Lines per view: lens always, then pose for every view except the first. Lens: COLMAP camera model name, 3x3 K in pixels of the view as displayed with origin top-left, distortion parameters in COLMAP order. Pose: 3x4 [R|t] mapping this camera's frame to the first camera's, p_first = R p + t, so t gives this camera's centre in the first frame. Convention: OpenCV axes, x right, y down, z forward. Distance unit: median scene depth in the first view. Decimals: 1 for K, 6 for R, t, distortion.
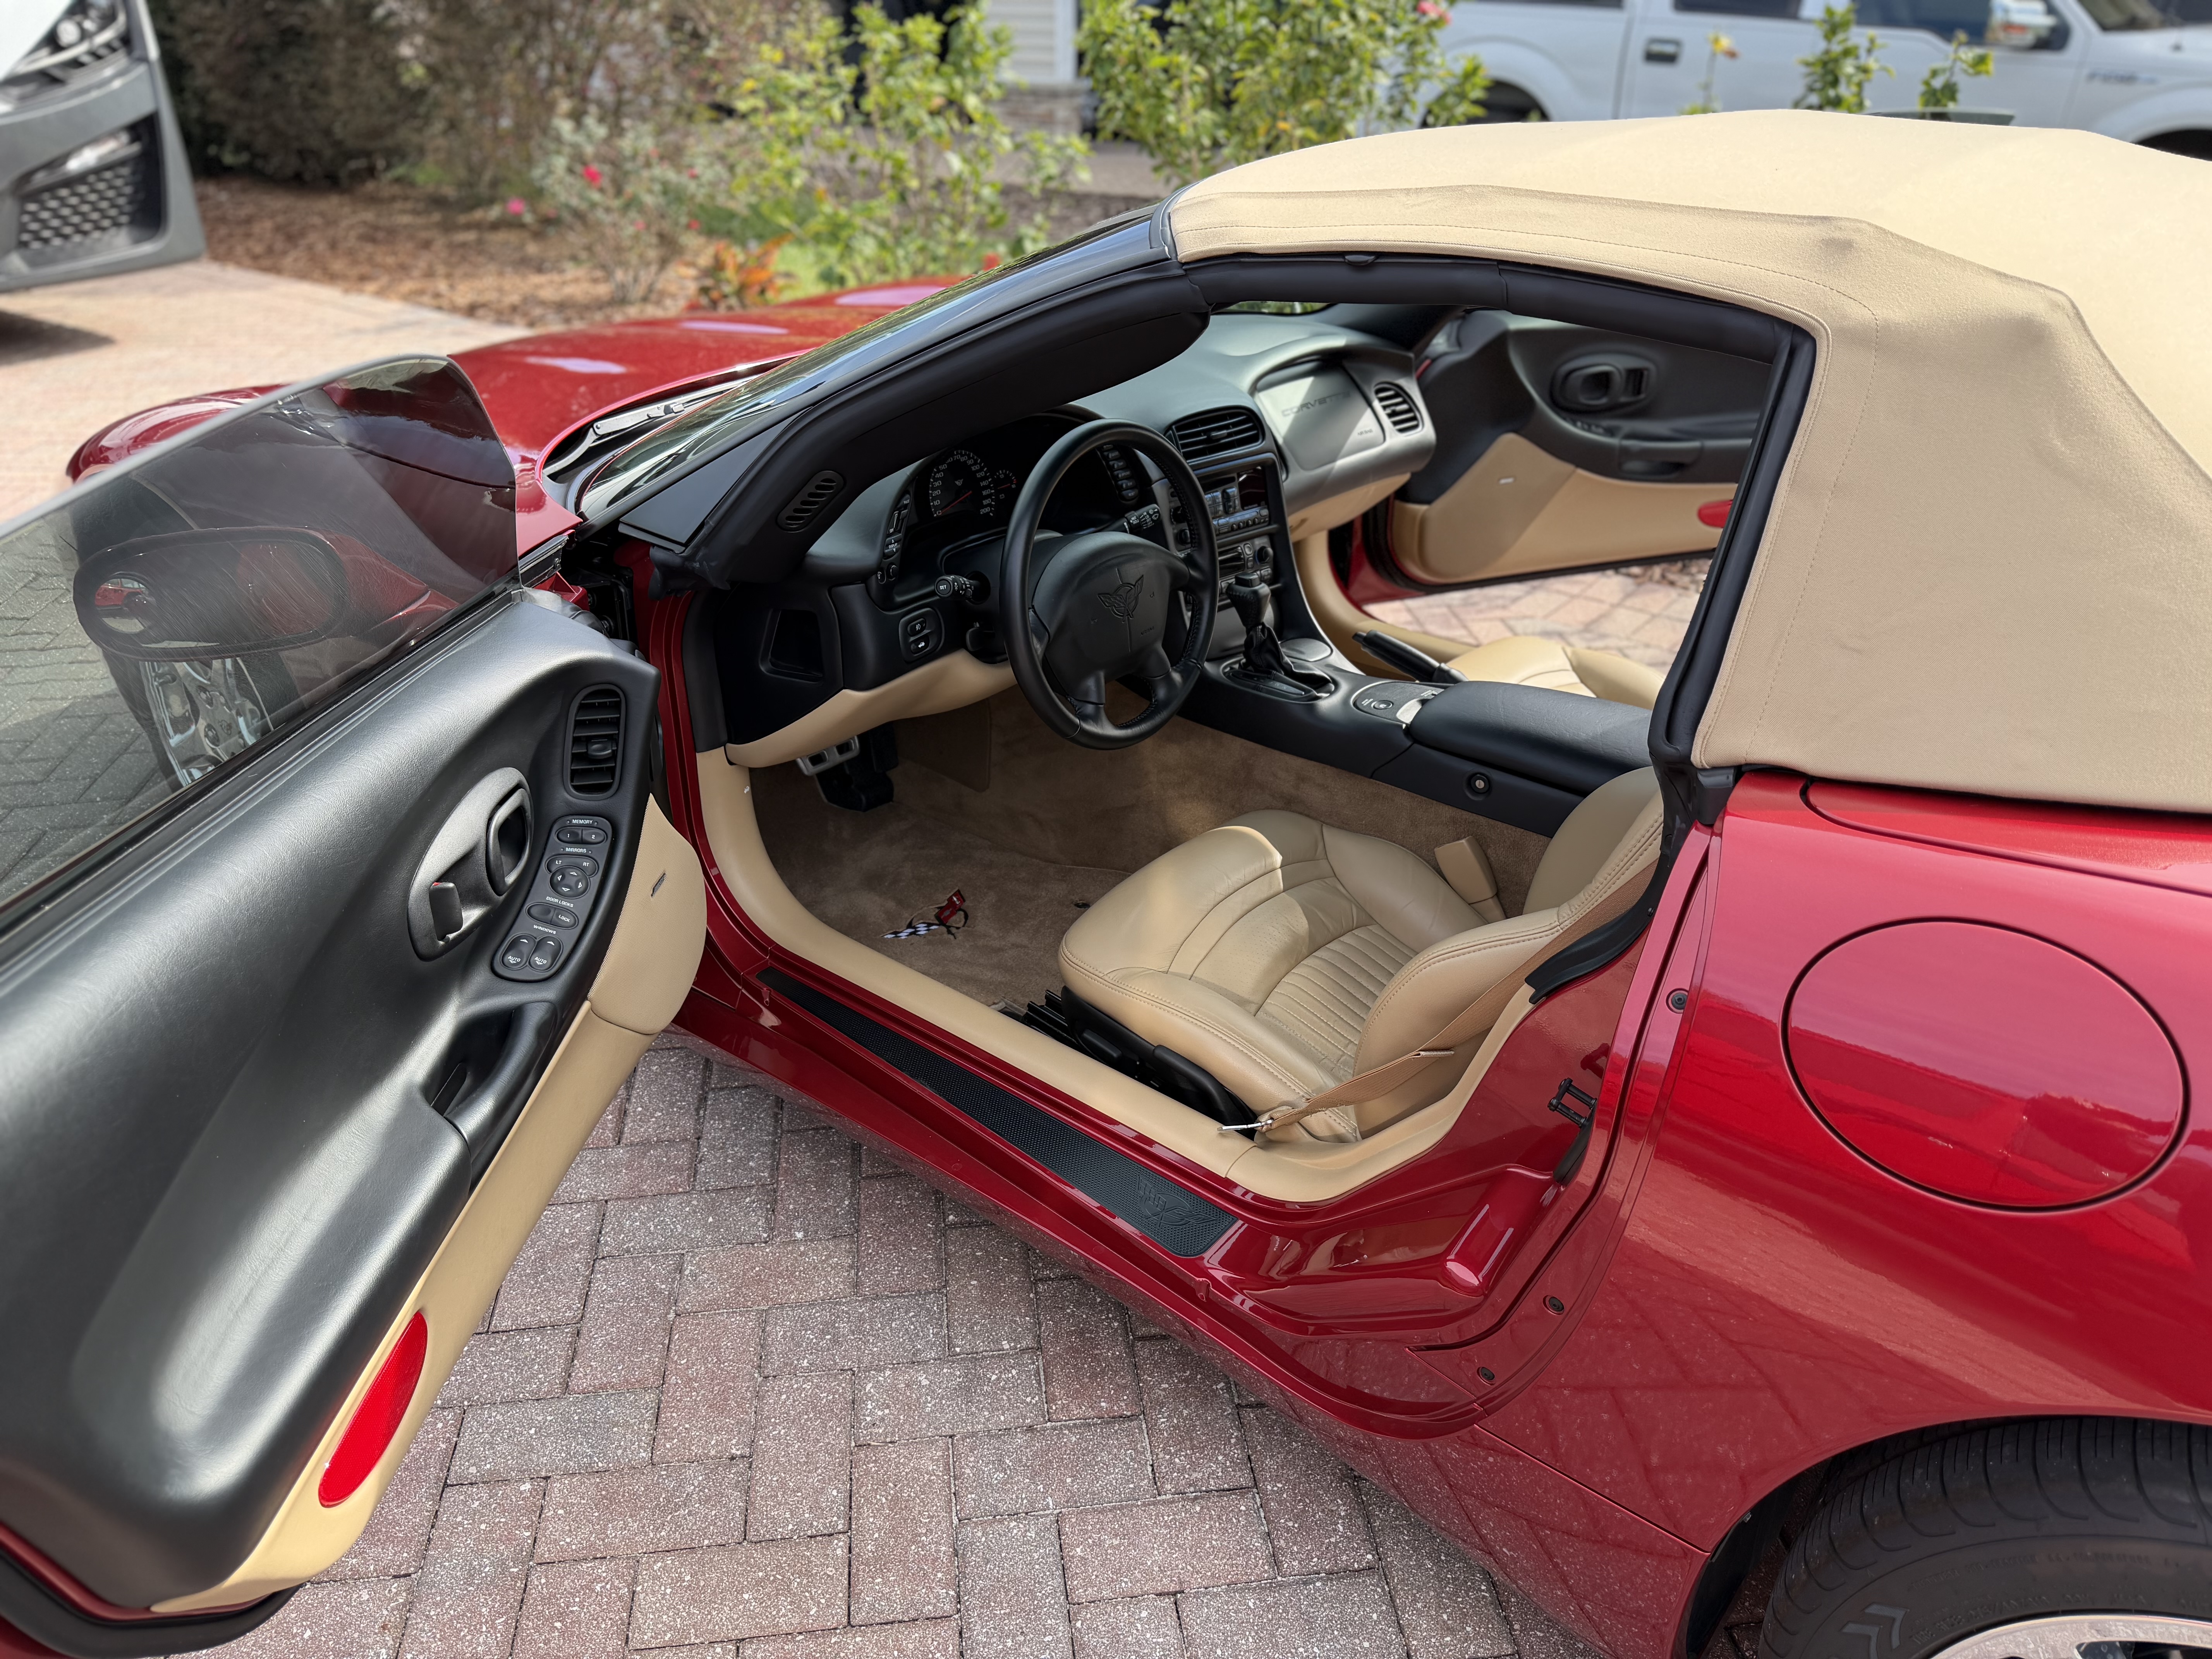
lens RADIAL K [[1538.9, 0, 1106.0], [0, 1538.9, 829.5], [0, 0, 1]] dist [0.029732, -0.041655]
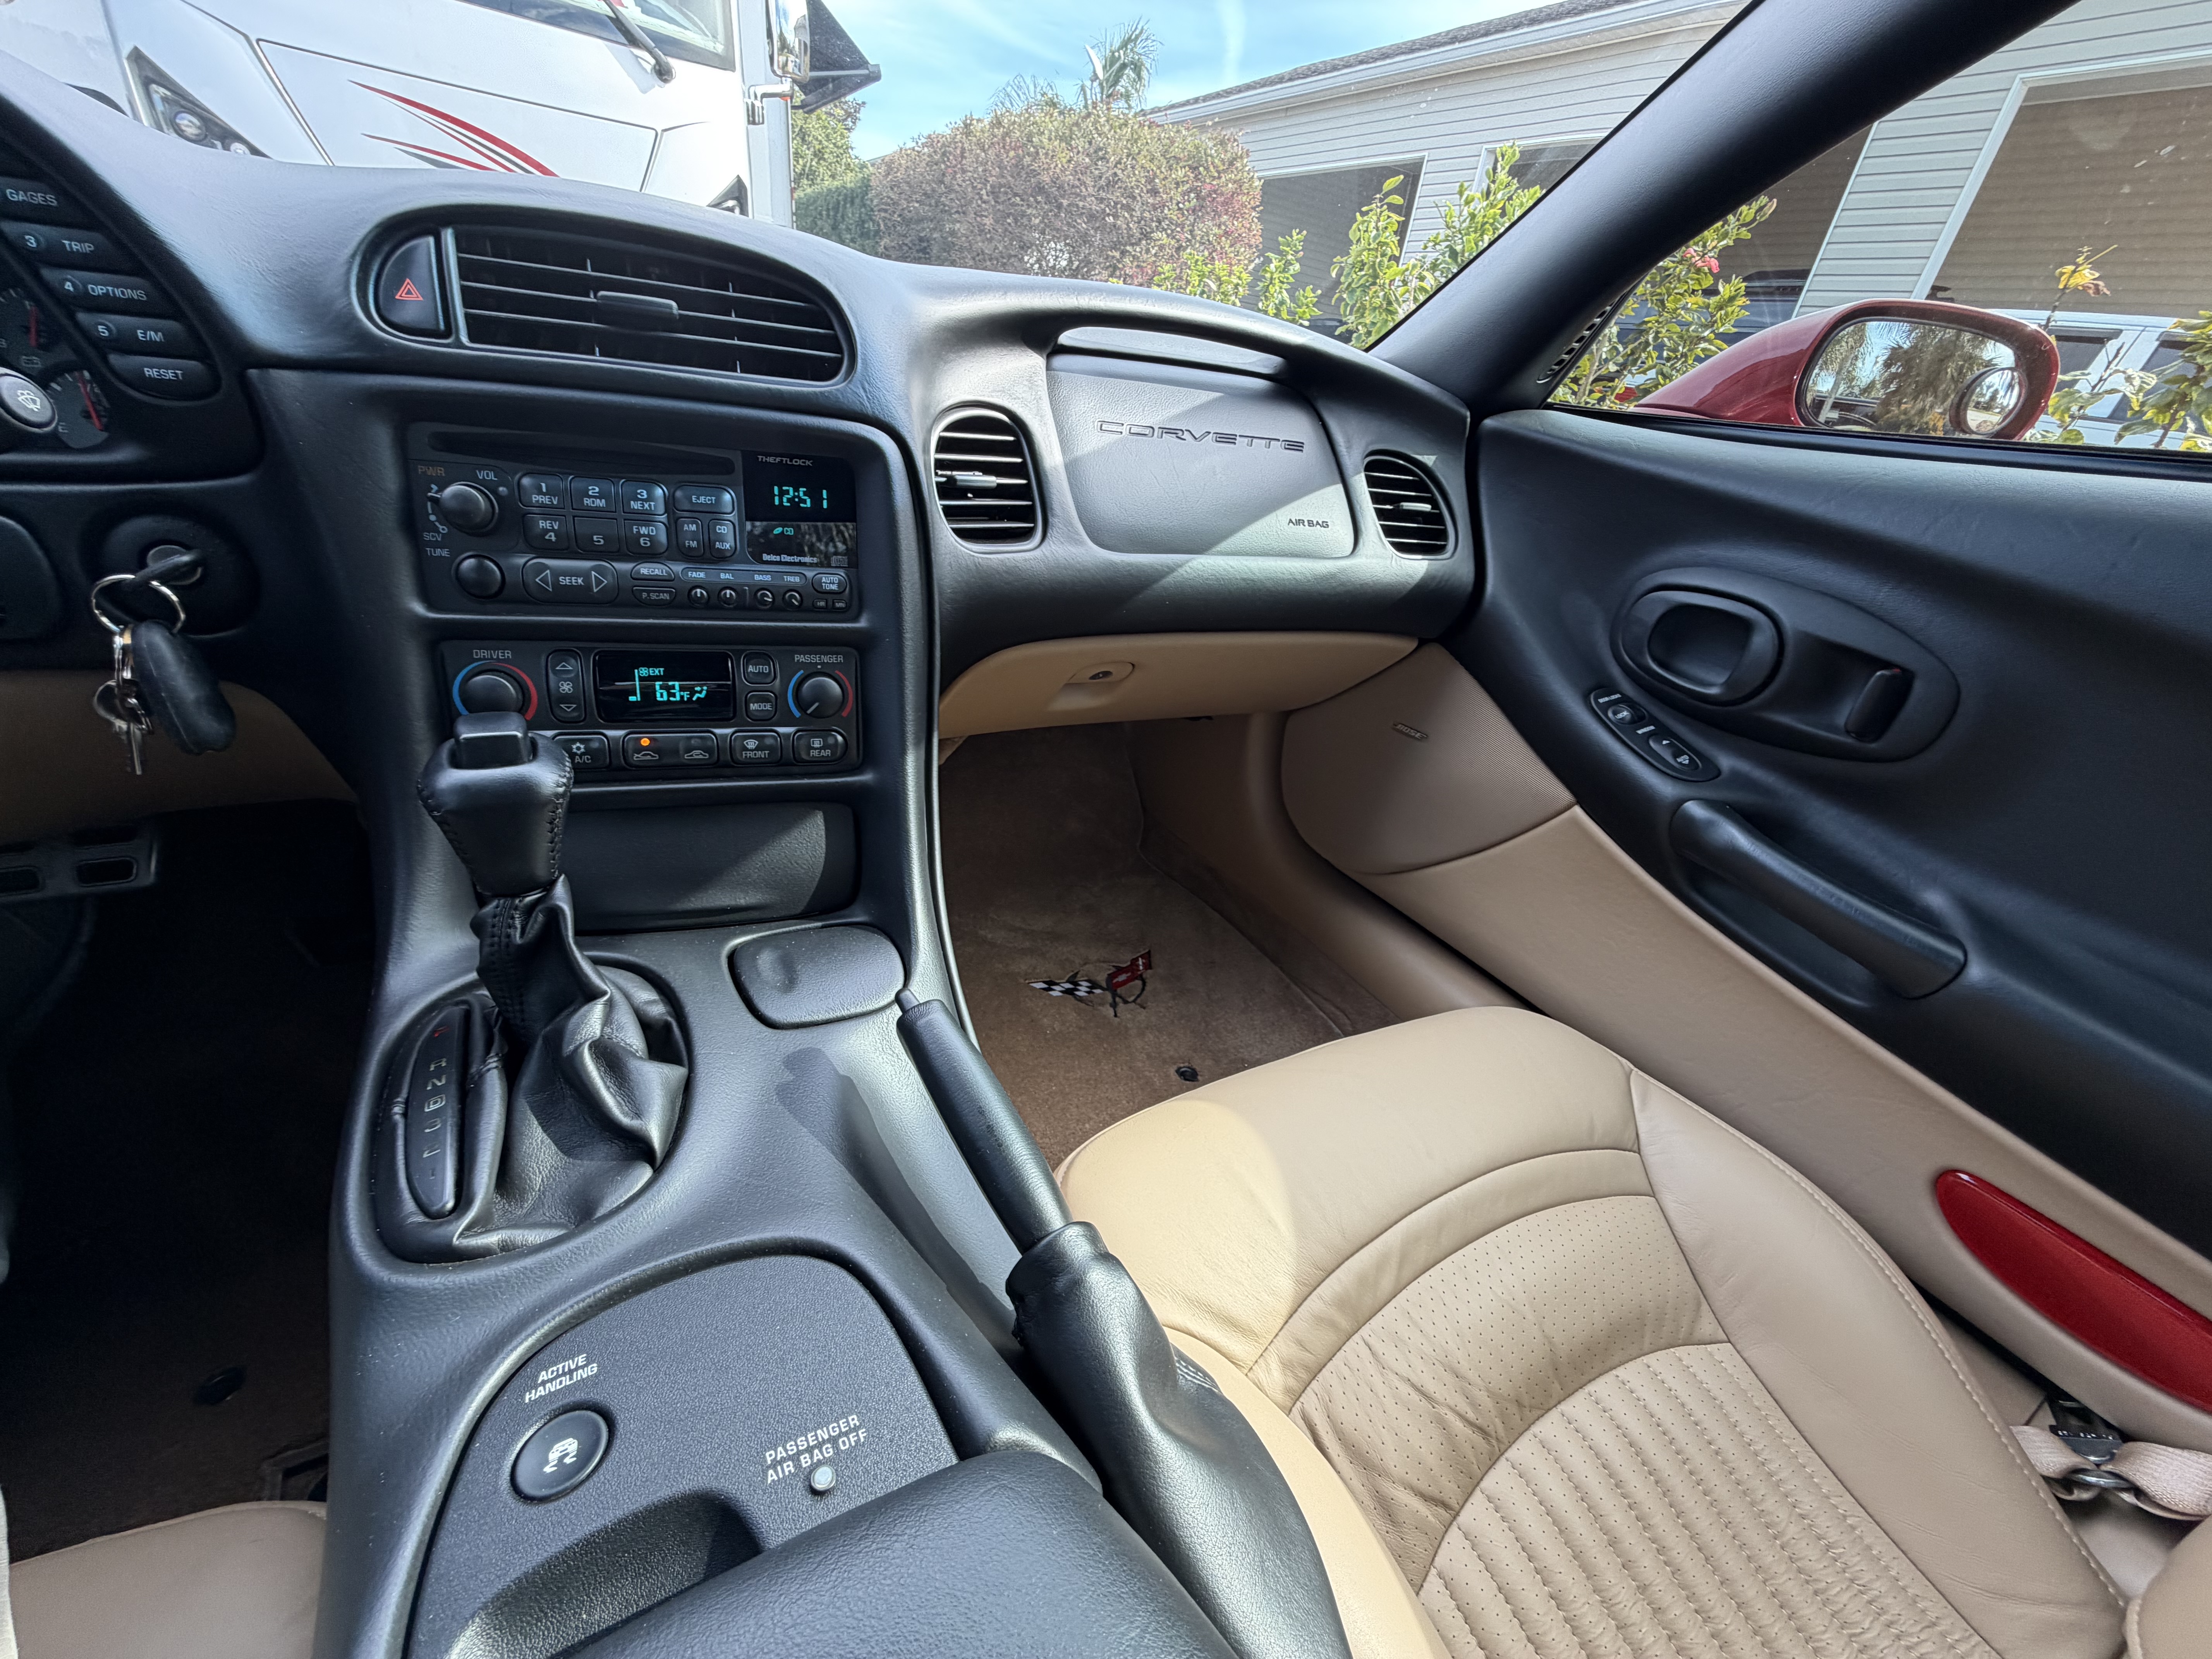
lens RADIAL K [[884.5, 0, 1106.0], [0, 884.5, 829.5], [0, 0, 1]] dist [0.000016, 0.013950]
pose [[0.926044, 0.261564, -0.272078, 0.182536], [-0.270964, 0.962584, 0.003134, -0.128122], [0.262718, 0.070821, 0.962270, 0.623733]]
